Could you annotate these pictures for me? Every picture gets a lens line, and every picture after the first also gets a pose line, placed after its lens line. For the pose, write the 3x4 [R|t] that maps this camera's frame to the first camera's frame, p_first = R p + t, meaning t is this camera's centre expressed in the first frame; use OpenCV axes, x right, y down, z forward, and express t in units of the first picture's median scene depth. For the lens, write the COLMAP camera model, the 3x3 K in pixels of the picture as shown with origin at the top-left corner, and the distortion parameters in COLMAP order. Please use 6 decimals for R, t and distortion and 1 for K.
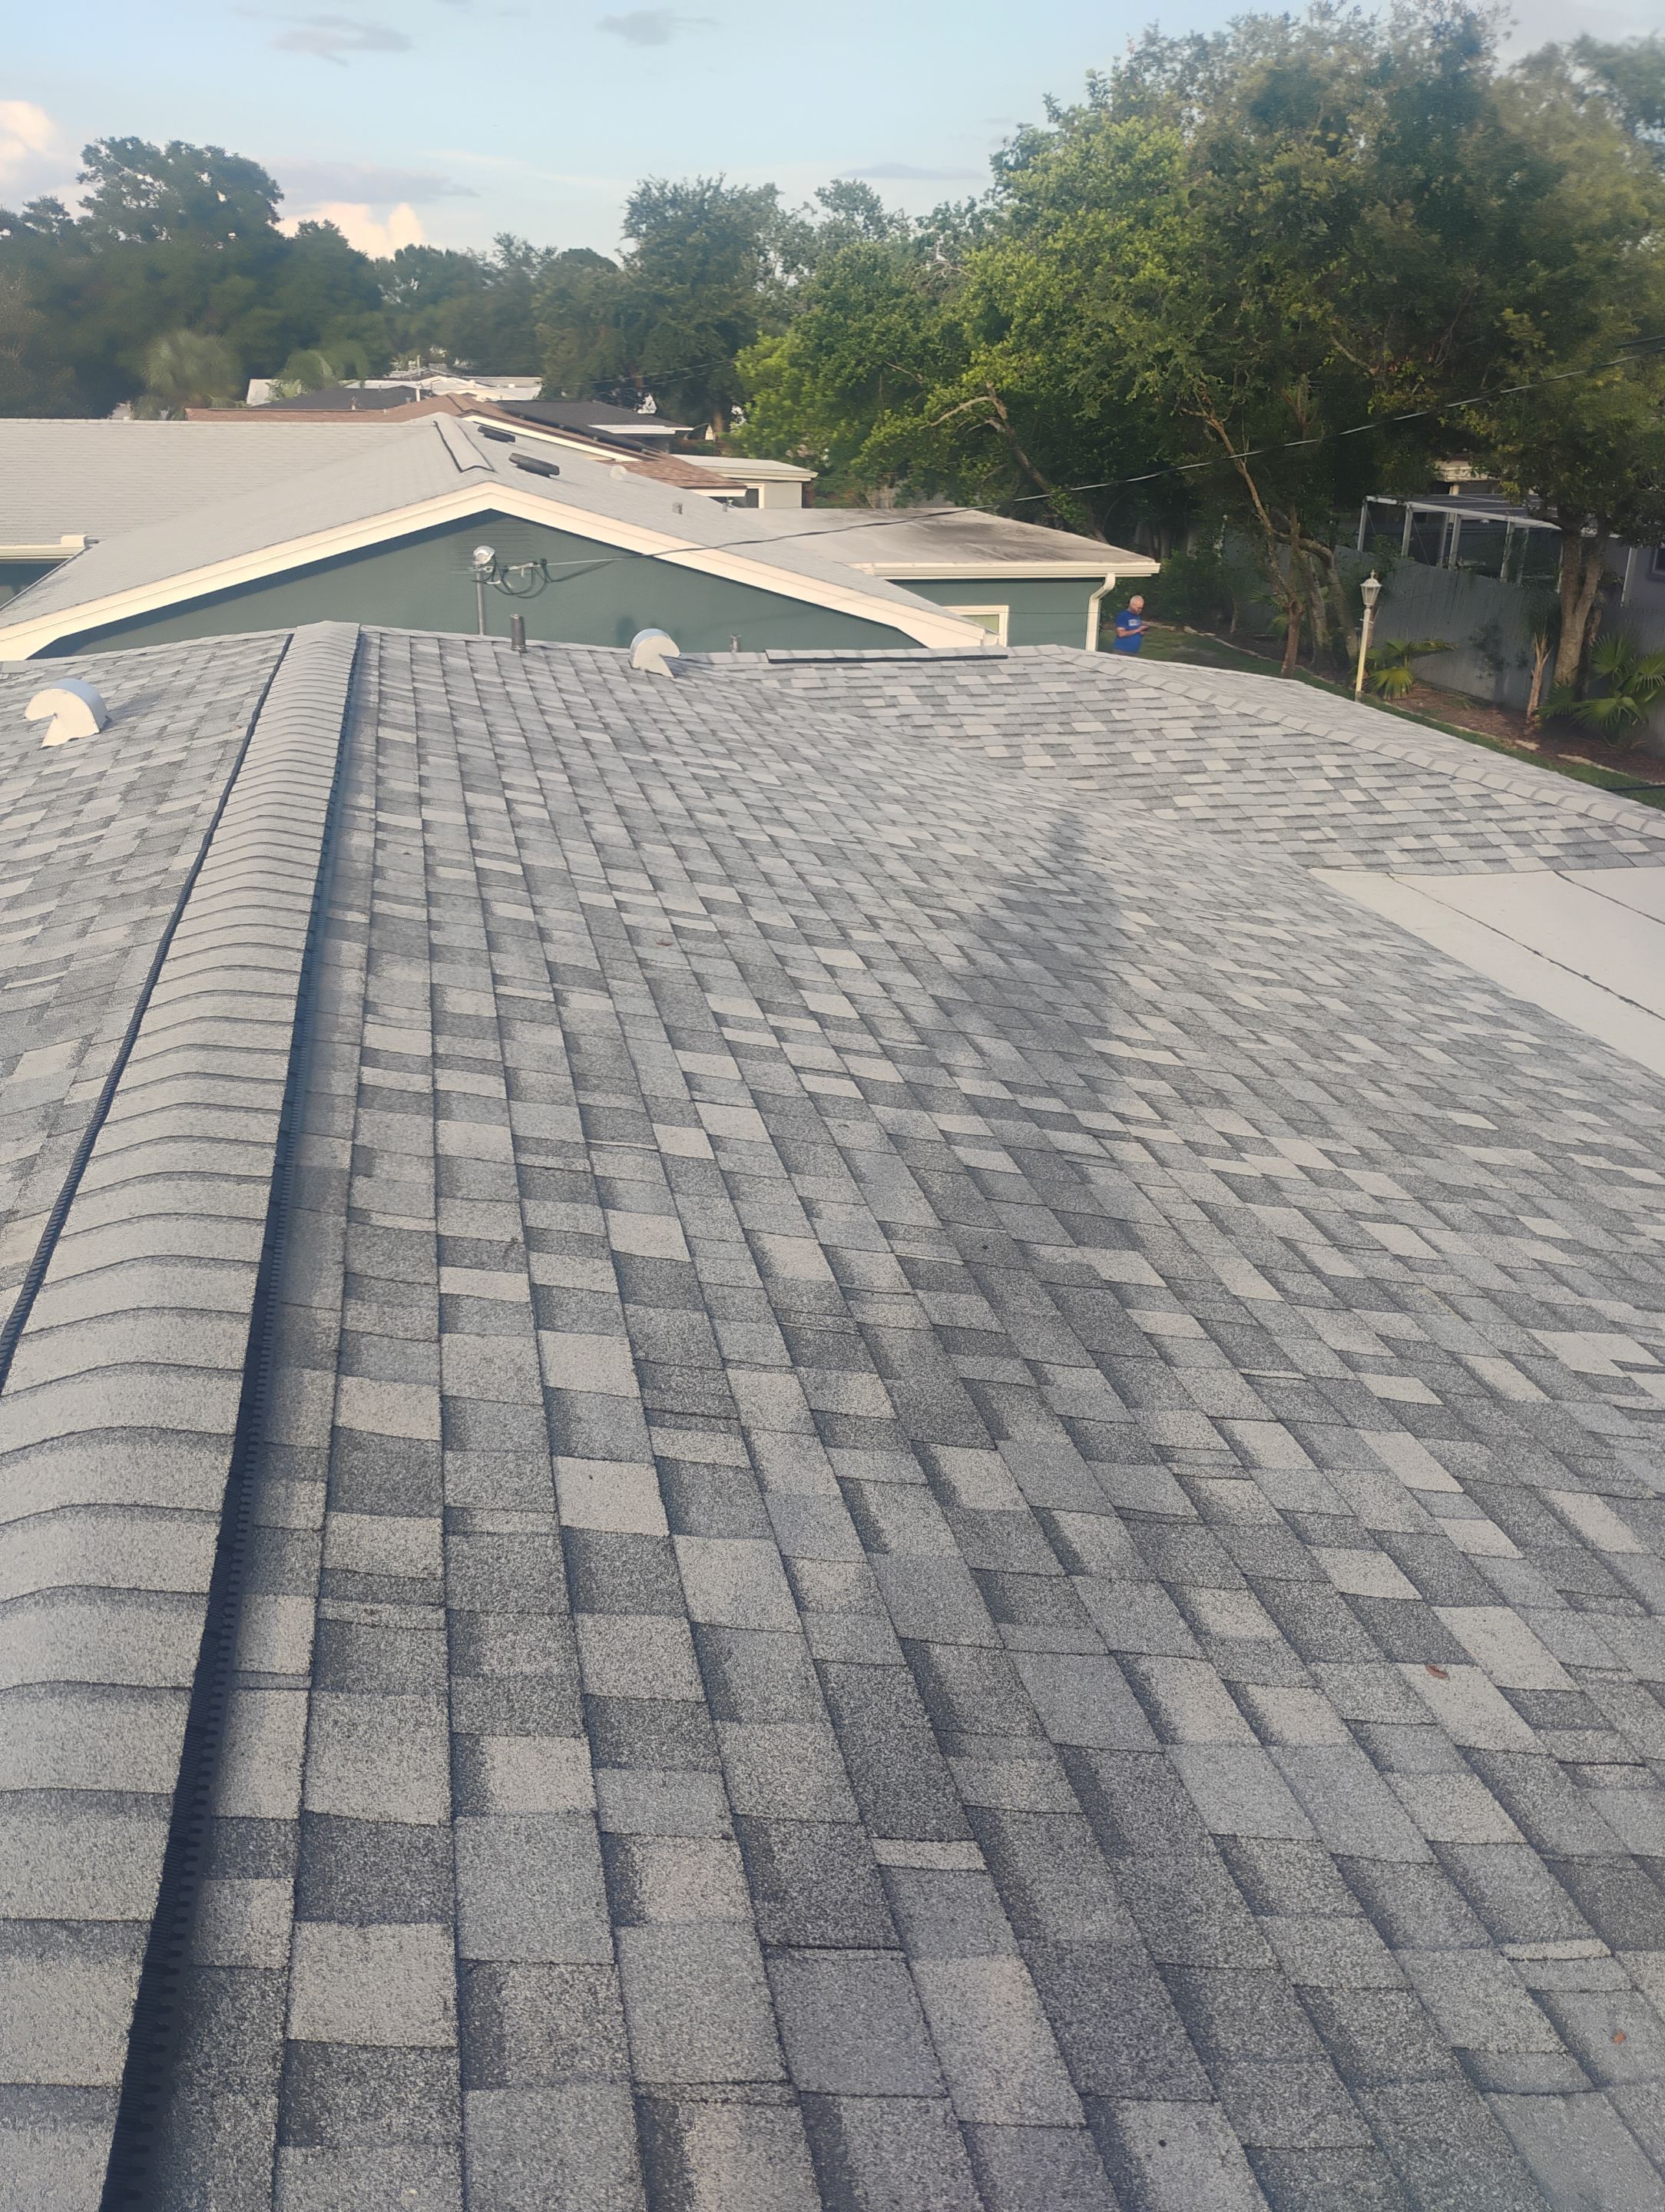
lens RADIAL K [[1904.5, 0, 832.5], [0, 1904.5, 1106.0], [0, 0, 1]] dist [0.061938, -0.082059]
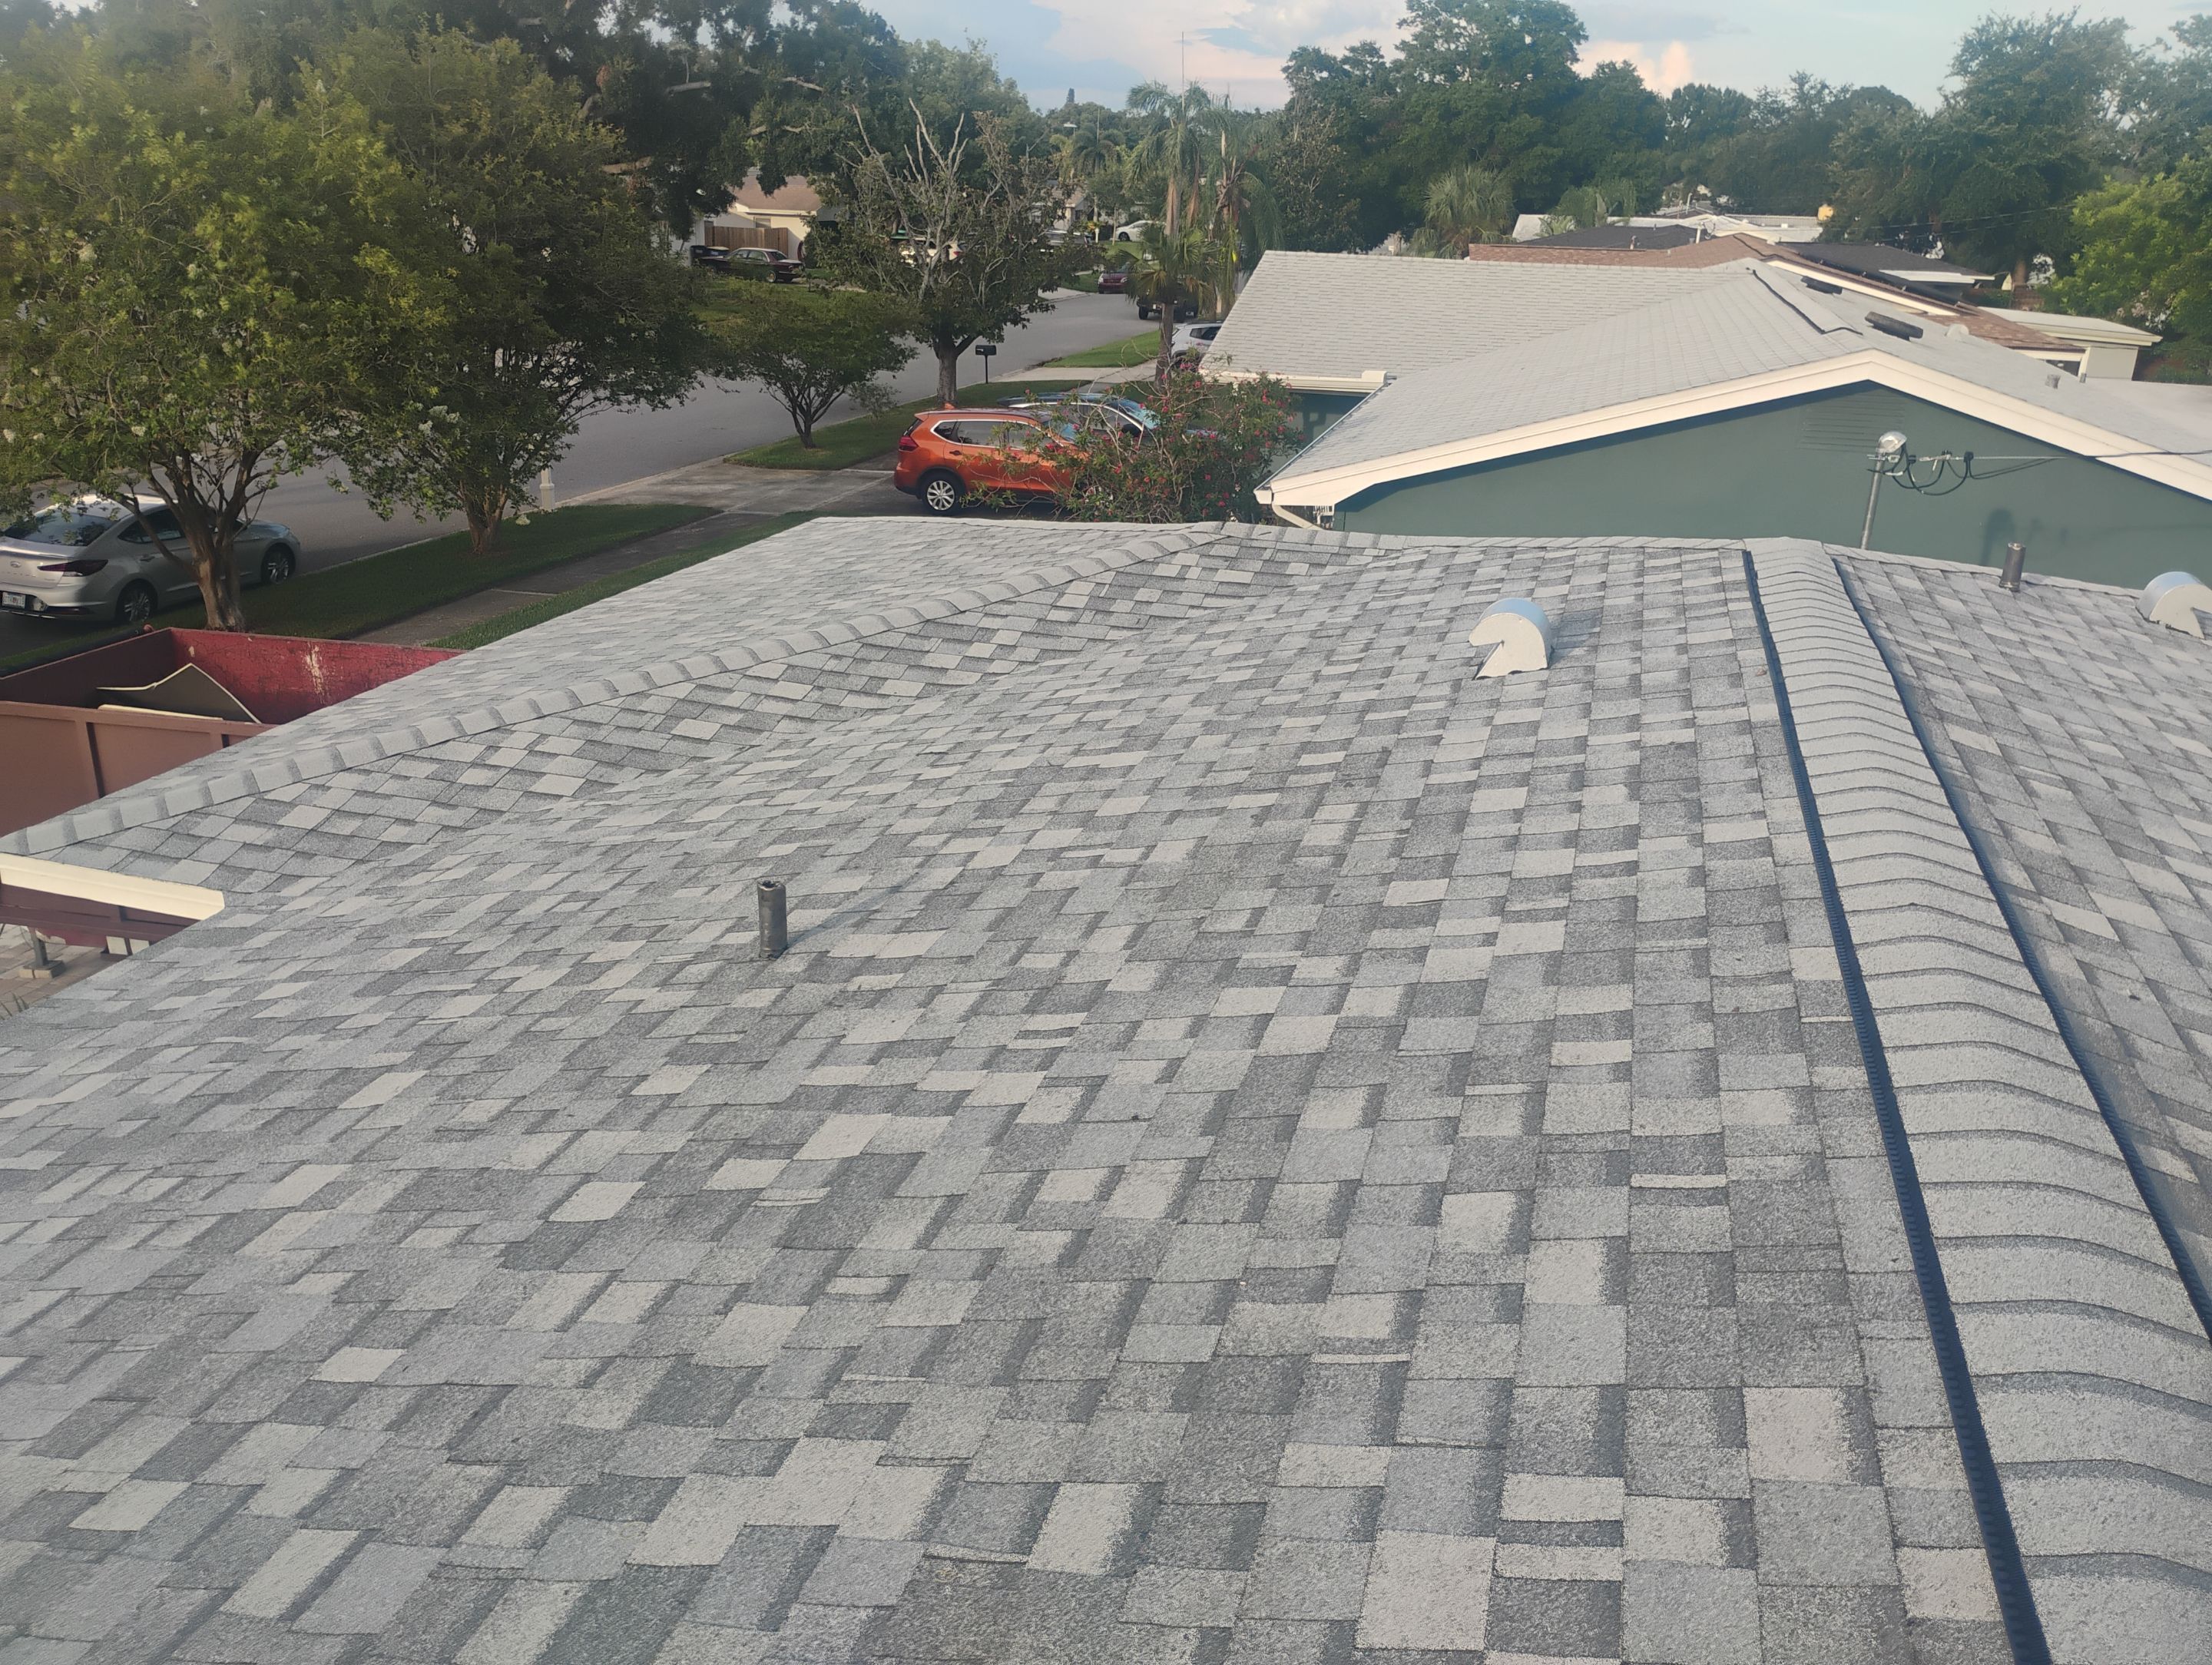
lens RADIAL K [[1877.1, 0, 1106.0], [0, 1877.1, 832.5], [0, 0, 1]] dist [0.084947, -0.107551]
pose [[0.891861, 0.169305, -0.419428, -0.120823], [-0.188226, 0.982118, -0.003801, -0.052148], [0.411285, 0.082338, 0.907780, 0.110287]]
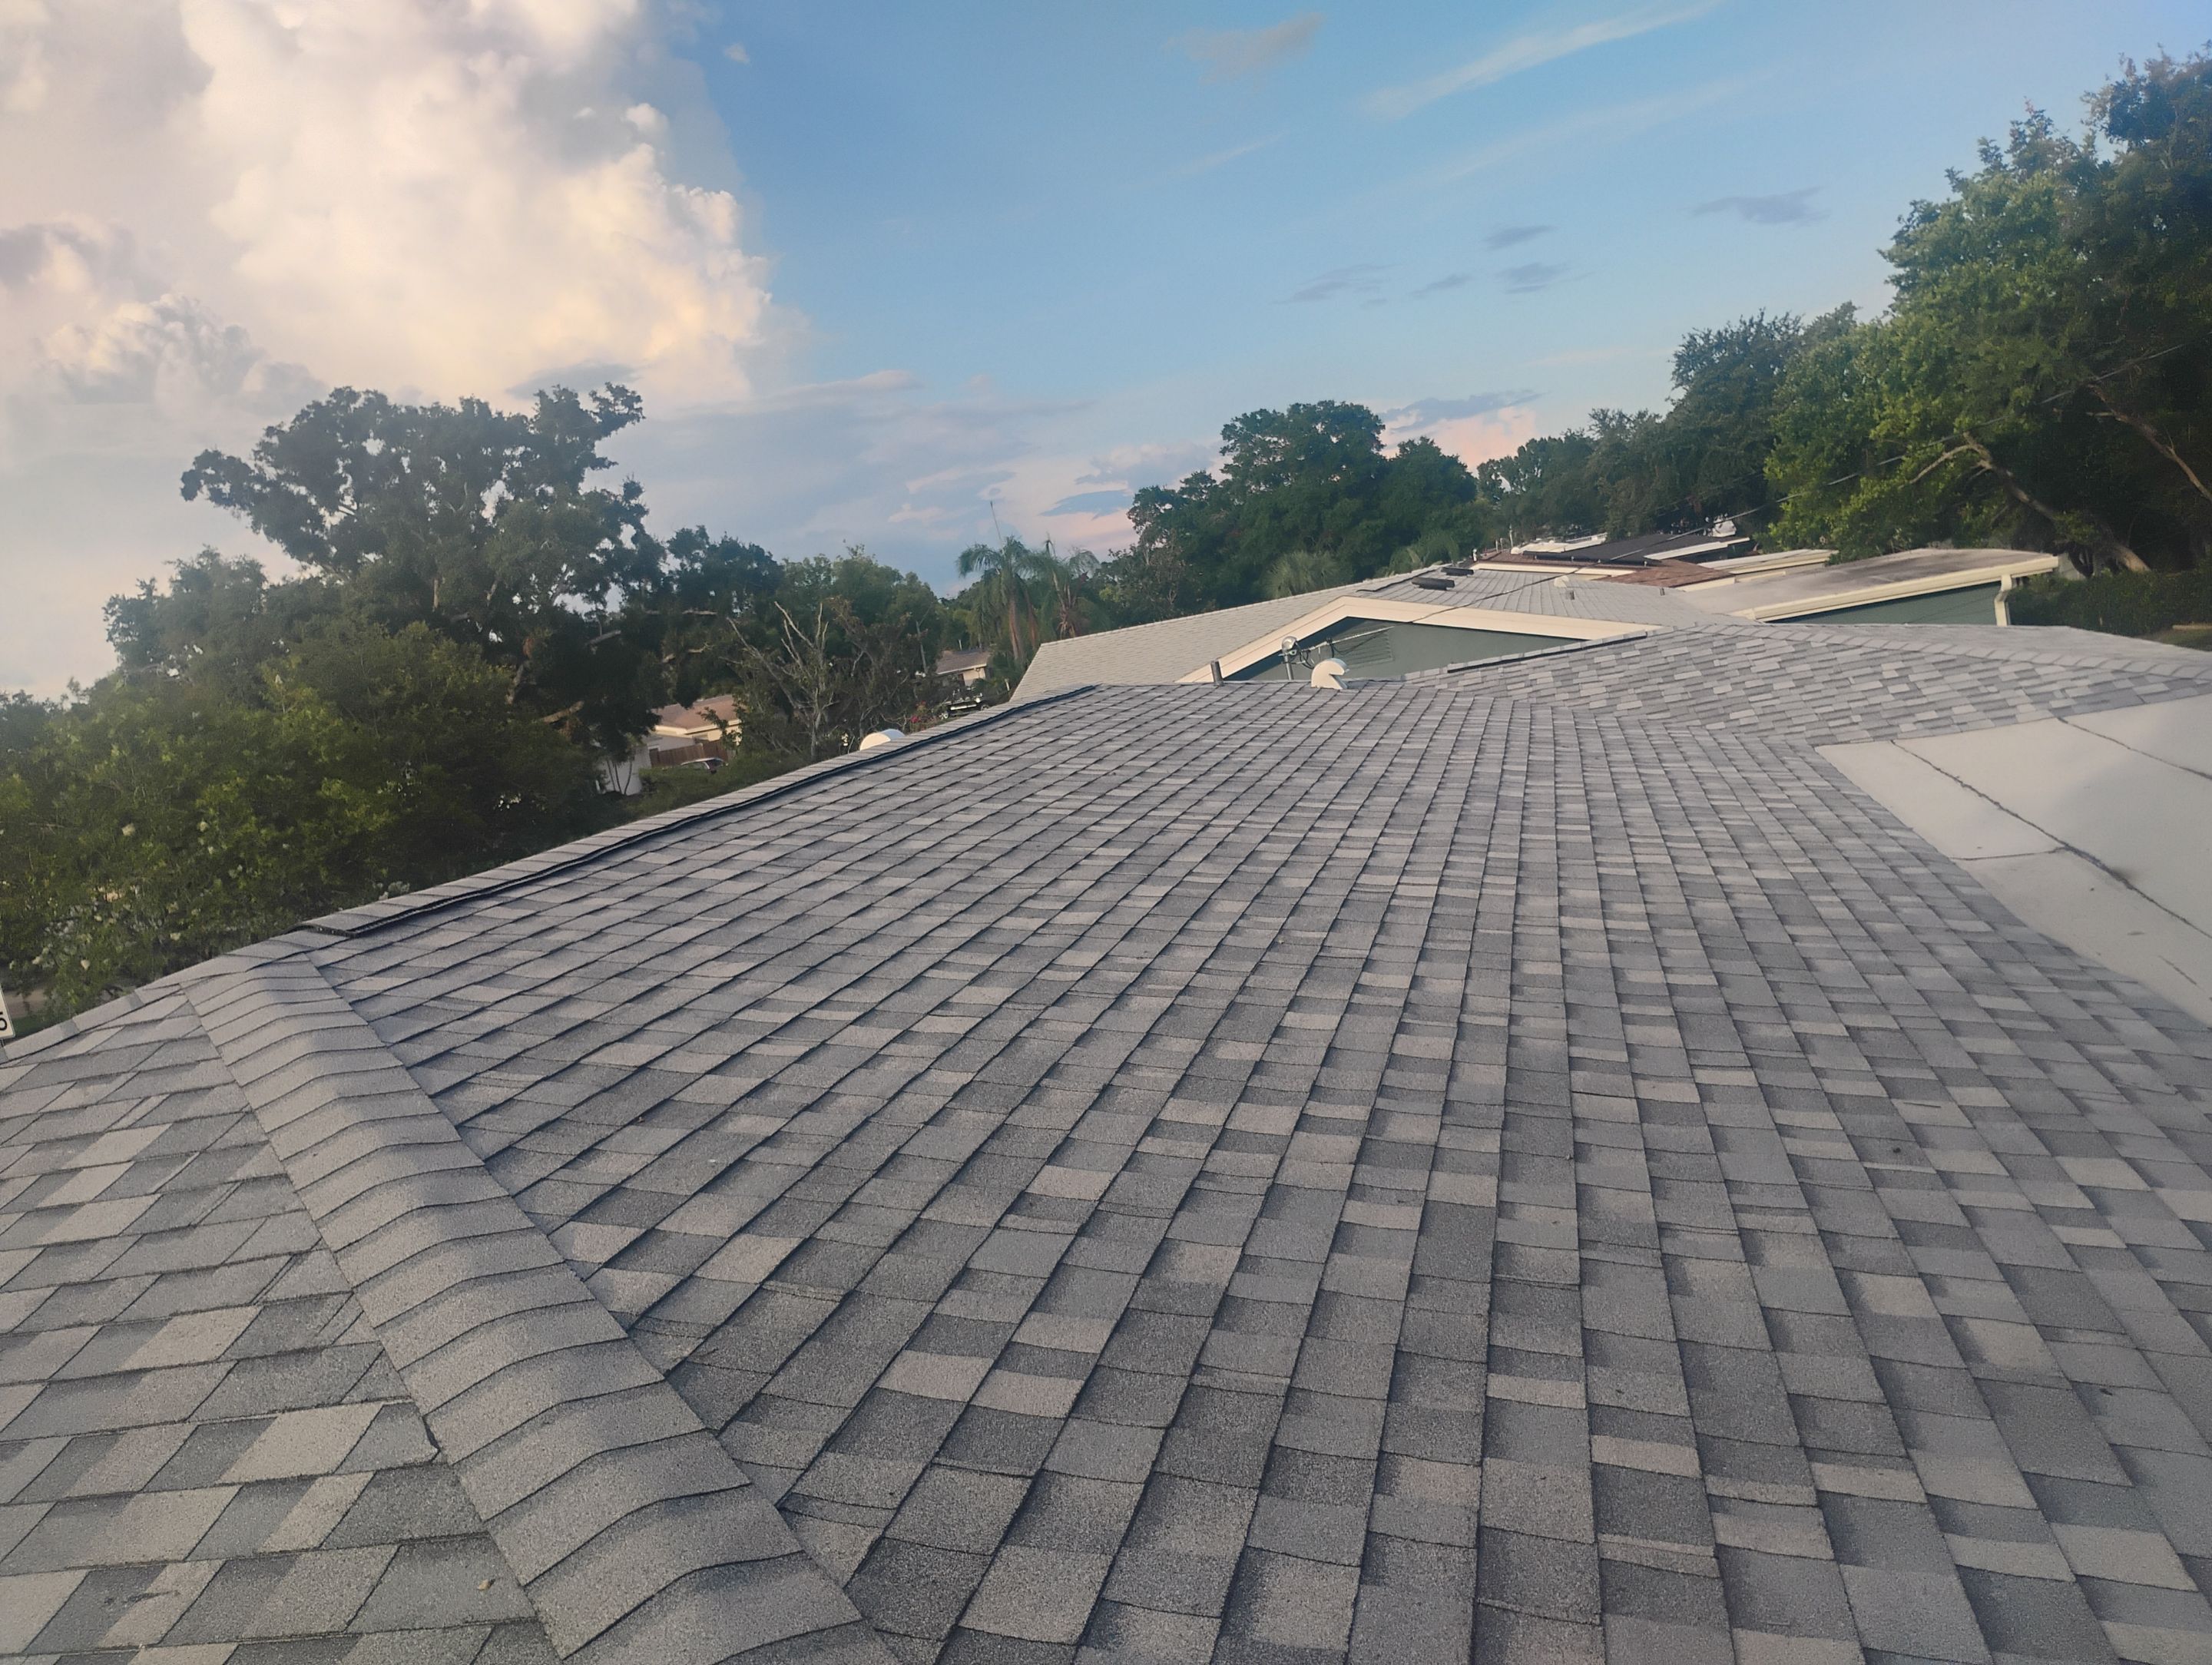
lens RADIAL K [[1921.3, 0, 1105.7], [0, 1921.3, 826.6], [0, 0, 1]] dist [0.052618, -0.001844]
pose [[0.885239, -0.135068, -0.445094, 0.311755], [0.031682, 0.972197, -0.232012, 0.155782], [0.464057, 0.191285, 0.864905, -0.204626]]
